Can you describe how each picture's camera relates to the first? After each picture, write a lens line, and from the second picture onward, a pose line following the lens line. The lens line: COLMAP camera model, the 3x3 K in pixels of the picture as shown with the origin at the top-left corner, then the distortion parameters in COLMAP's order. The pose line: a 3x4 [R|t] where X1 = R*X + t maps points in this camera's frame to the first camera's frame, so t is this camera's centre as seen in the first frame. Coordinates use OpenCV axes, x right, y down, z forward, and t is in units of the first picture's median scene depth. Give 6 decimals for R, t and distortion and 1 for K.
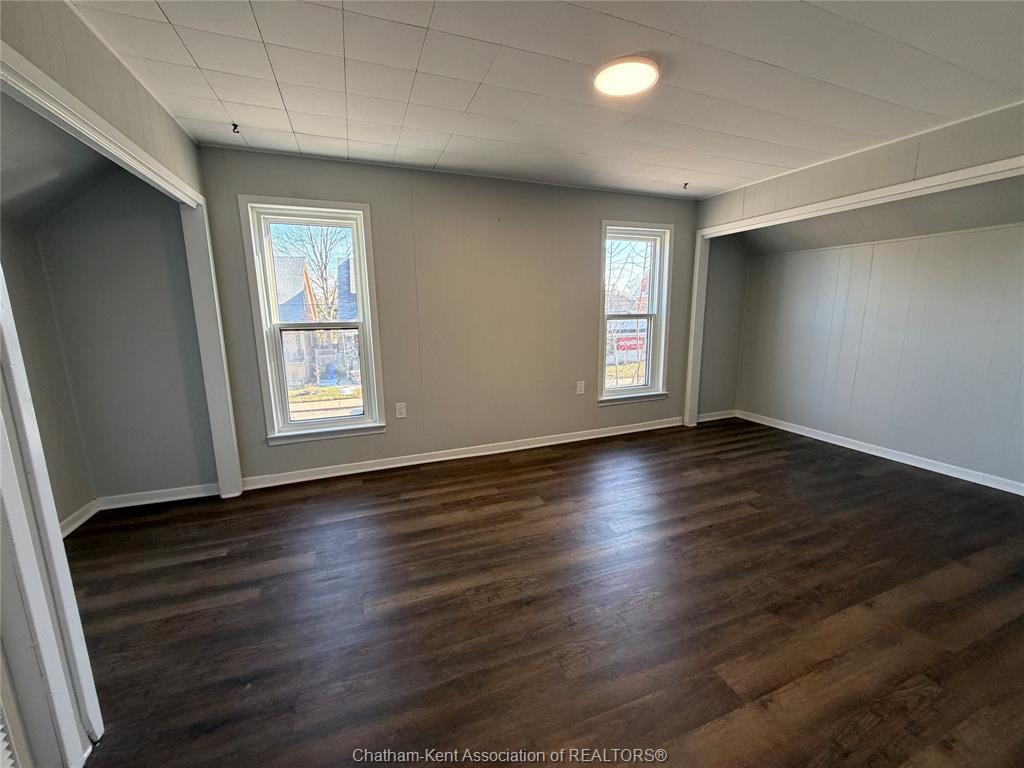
lens RADIAL K [[404.4, 0, 513.1], [0, 404.4, 382.2], [0, 0, 1]] dist [0.001896, -0.000278]
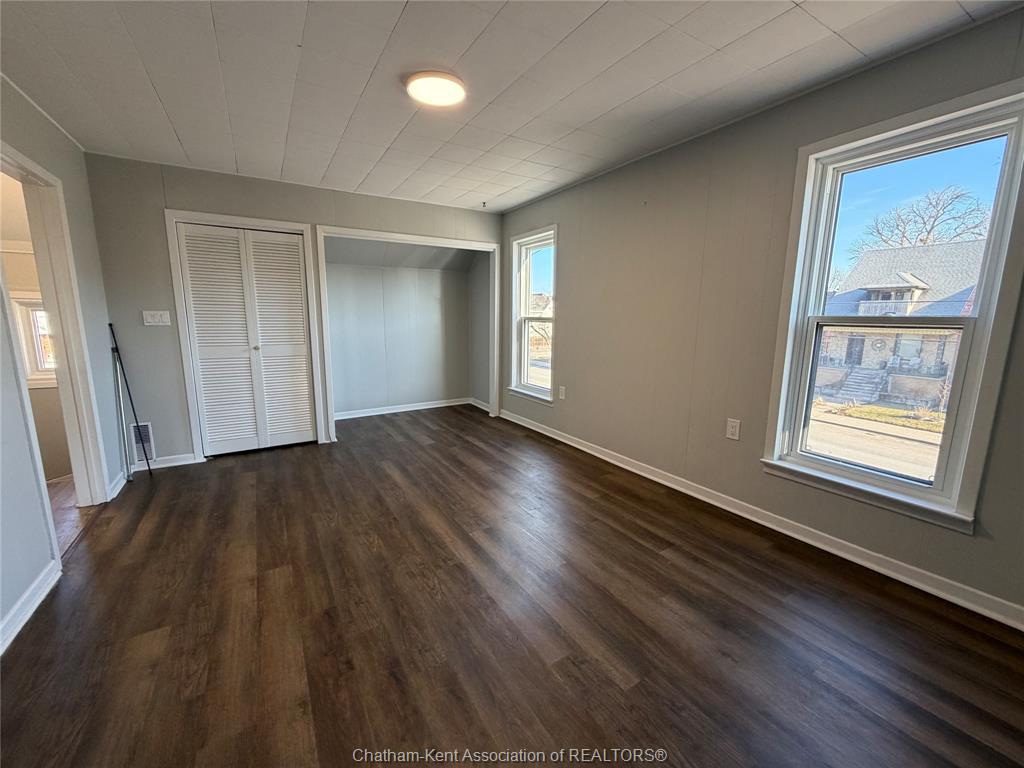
lens RADIAL K [[404.4, 0, 512.9], [0, 404.4, 383.8], [0, 0, 1]] dist [0.001896, -0.000278]
pose [[0.188813, 0.180978, -0.965192, 1.260870], [-0.177045, 0.973039, 0.147816, -0.159930], [0.965922, 0.142973, 0.215764, 0.911103]]
